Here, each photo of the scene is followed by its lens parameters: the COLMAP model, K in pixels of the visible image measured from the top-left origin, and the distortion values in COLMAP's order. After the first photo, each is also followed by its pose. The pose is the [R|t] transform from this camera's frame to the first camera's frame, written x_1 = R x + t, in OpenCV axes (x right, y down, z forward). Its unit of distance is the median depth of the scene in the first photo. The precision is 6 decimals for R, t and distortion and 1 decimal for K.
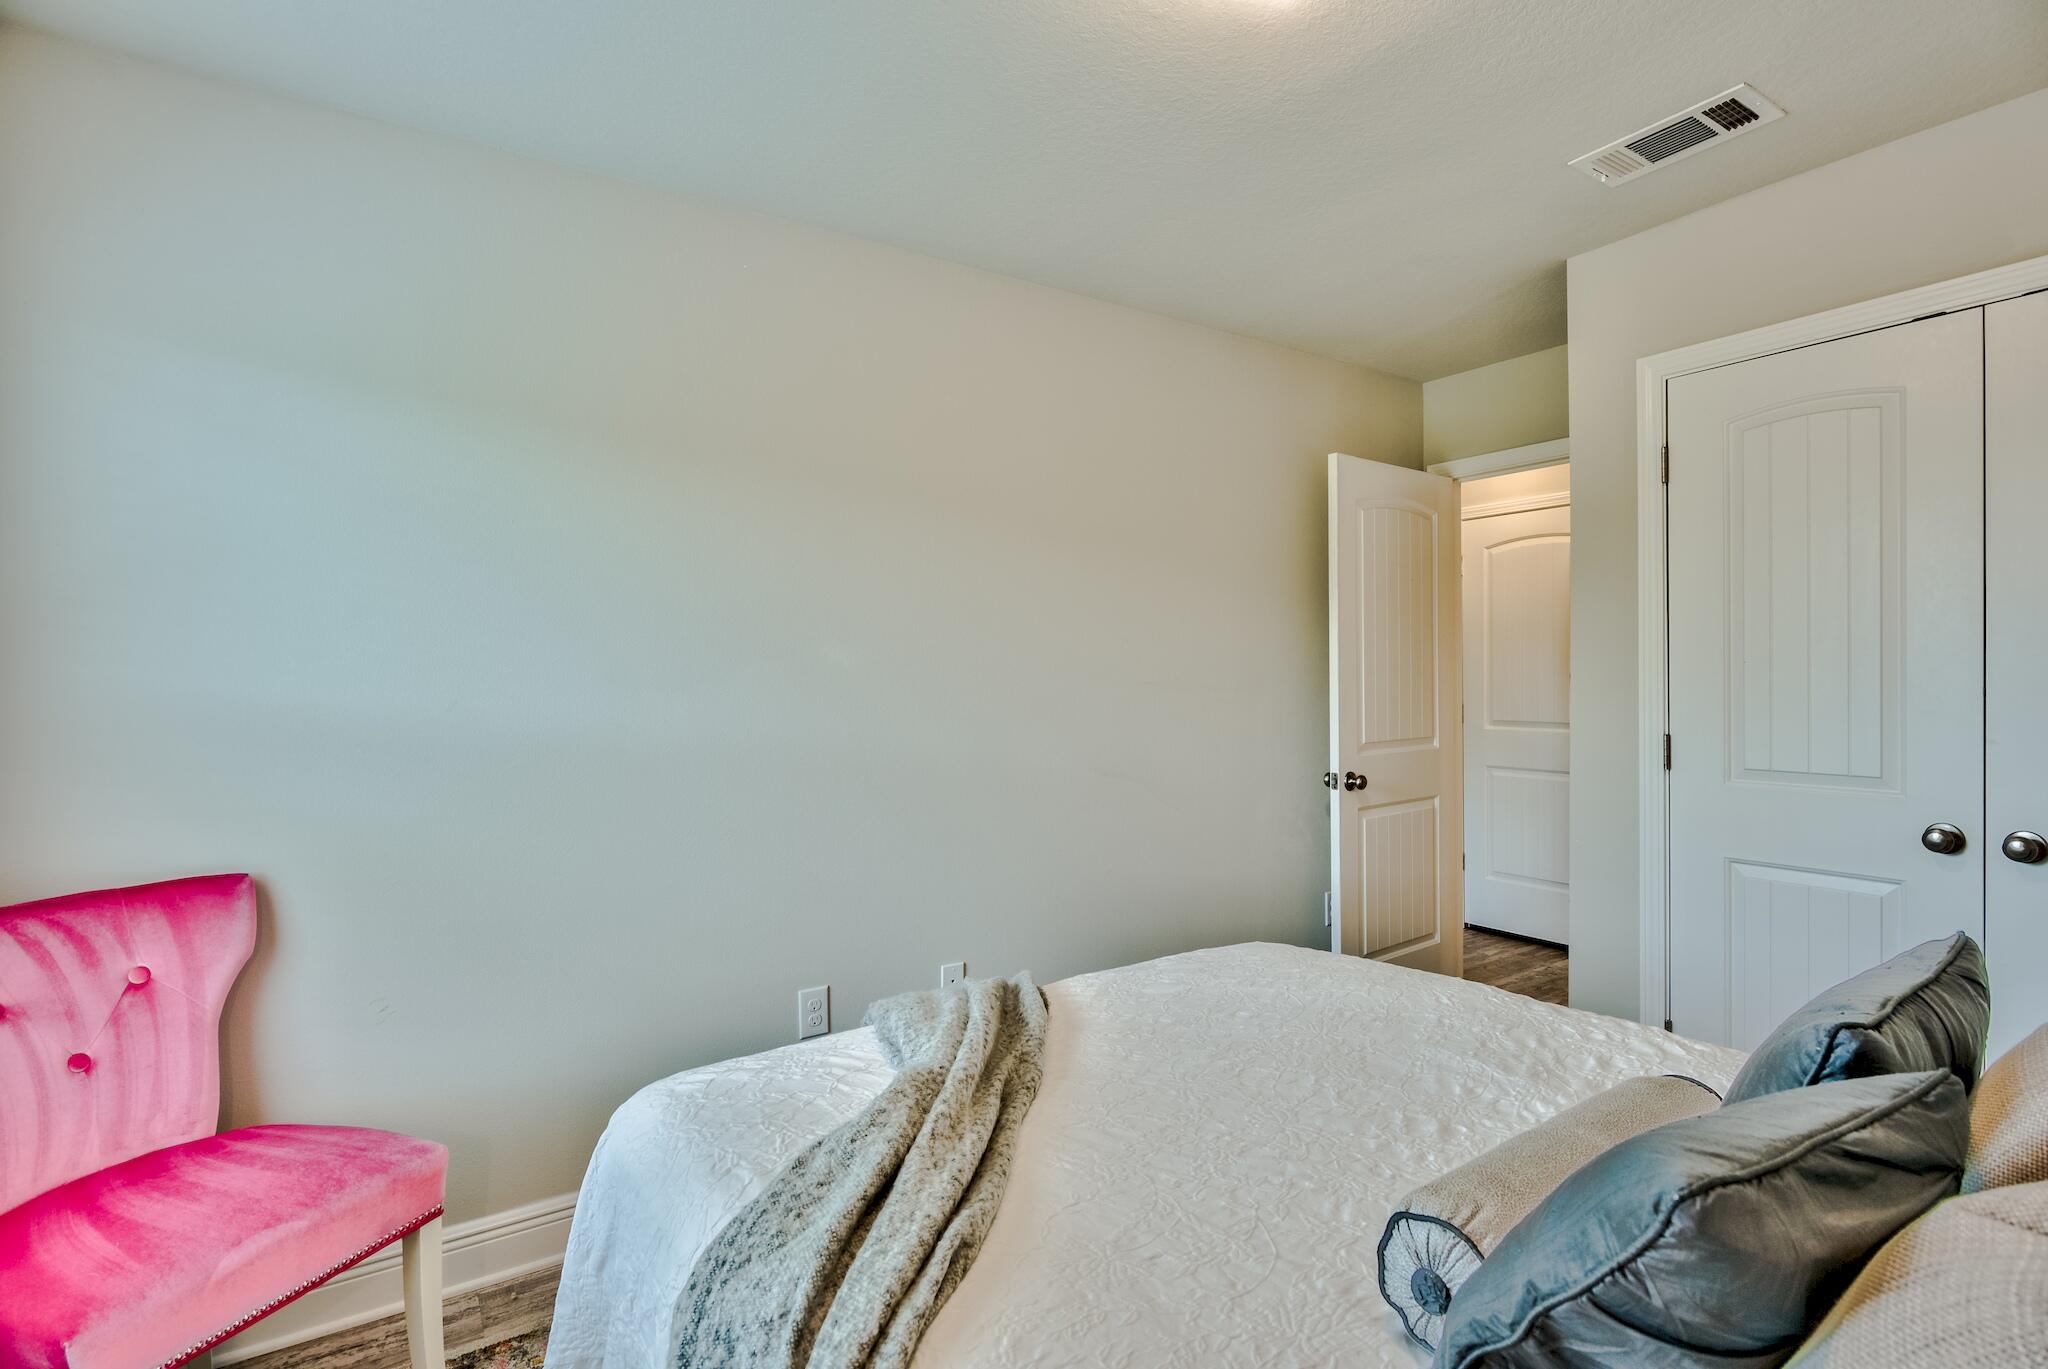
lens RADIAL K [[998.7, 0, 1034.4], [0, 998.7, 694.5], [0, 0, 1]] dist [-0.003084, -0.000625]
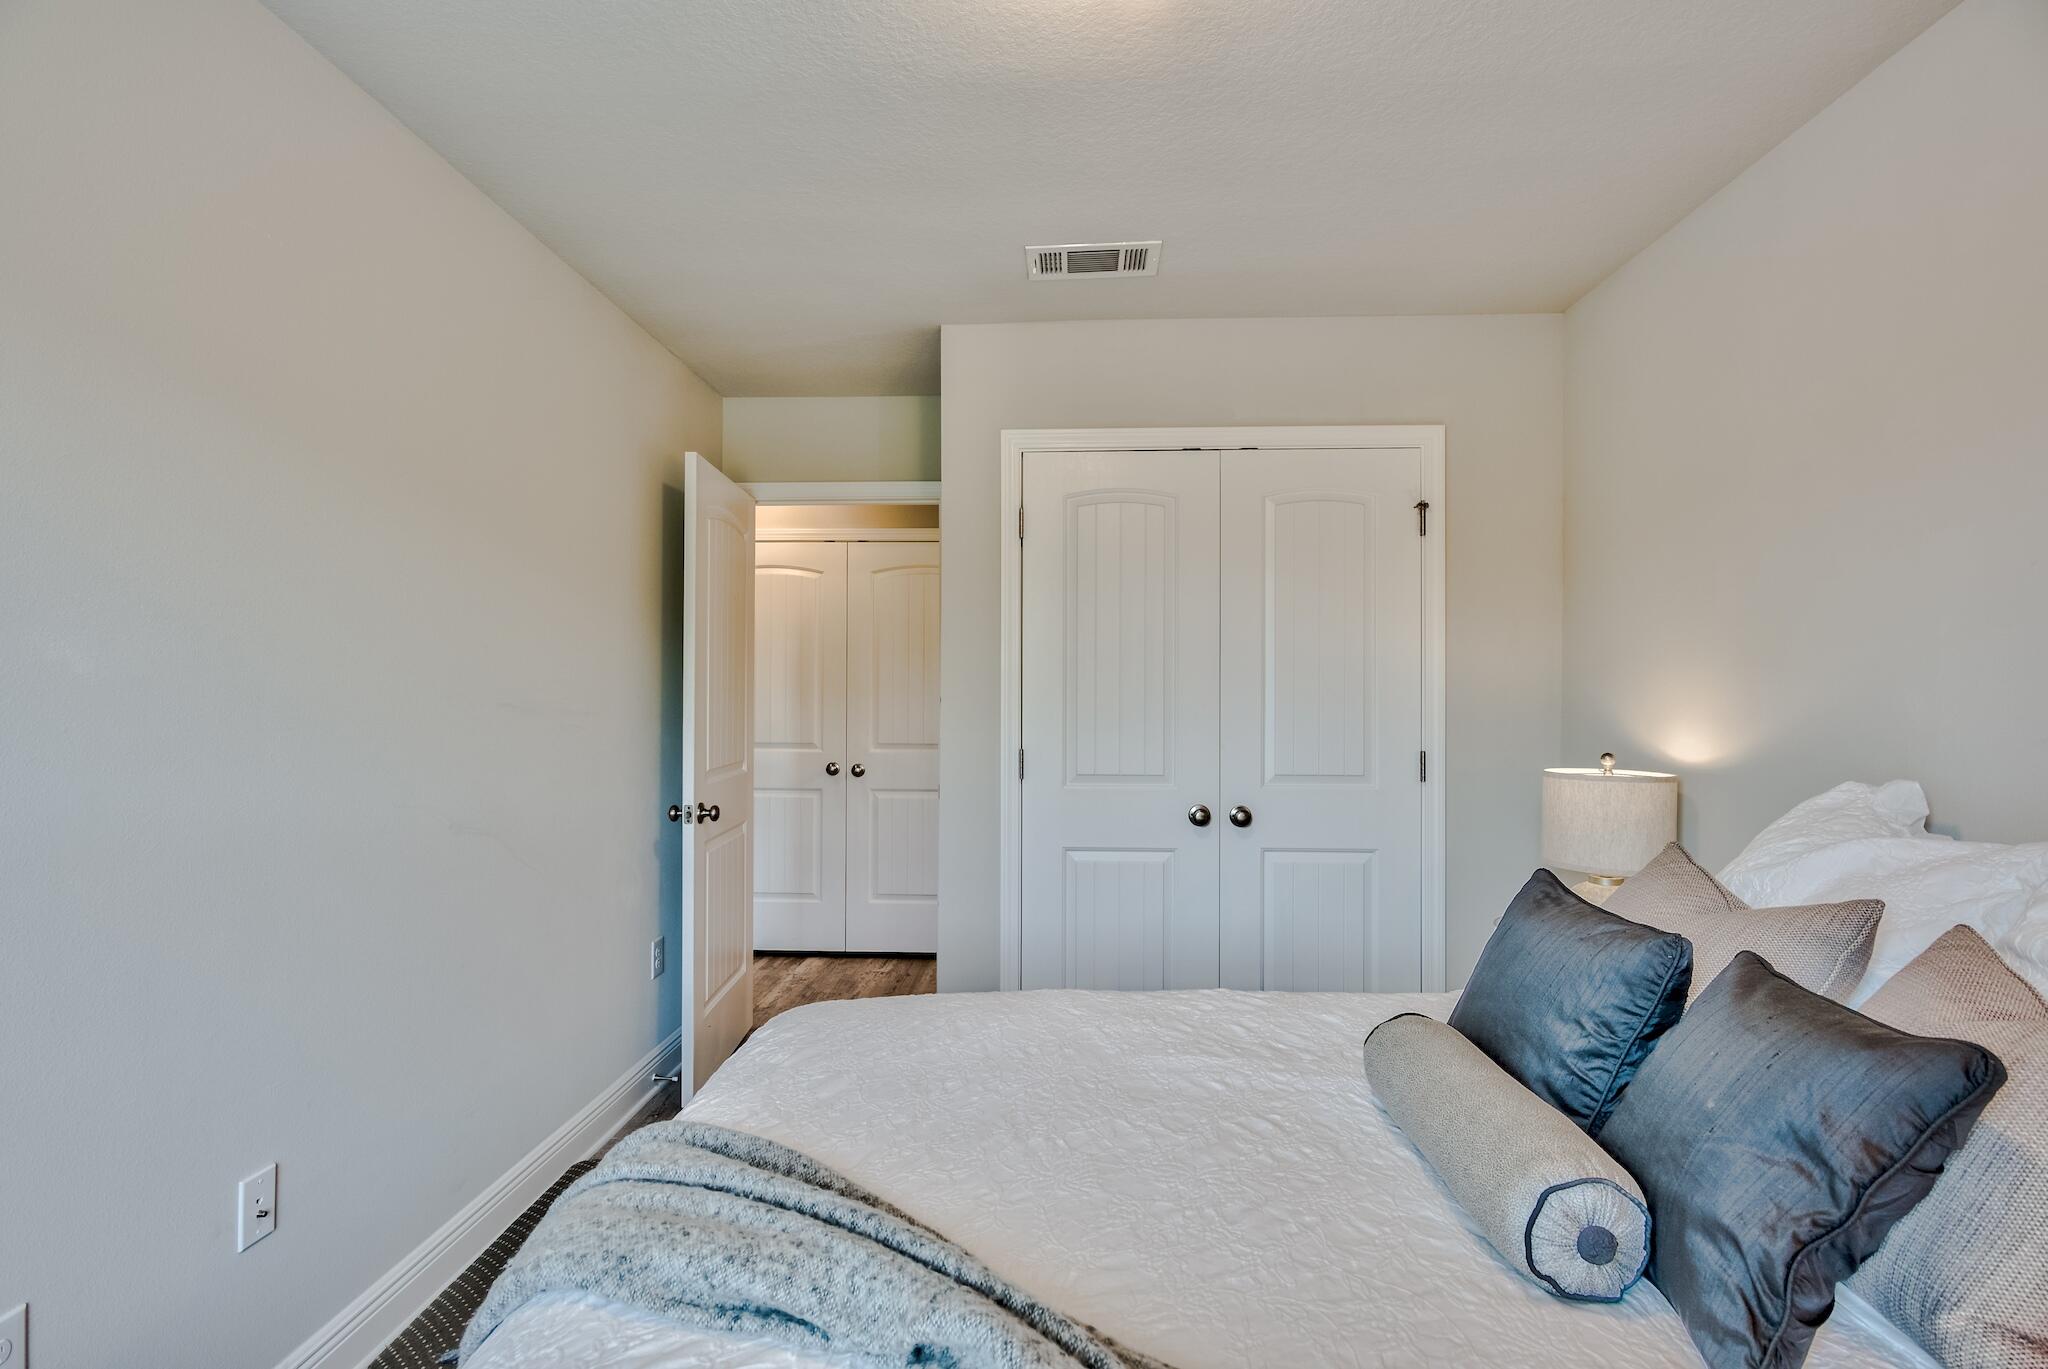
lens RADIAL K [[977.5, 0, 1110.8], [0, 977.5, 691.0], [0, 0, 1]] dist [-0.001937, -0.000177]
pose [[0.593186, 0.013595, 0.804951, -0.239876], [0.006859, 0.999736, -0.021940, -0.002963], [-0.805037, 0.018536, 0.592936, 0.222694]]
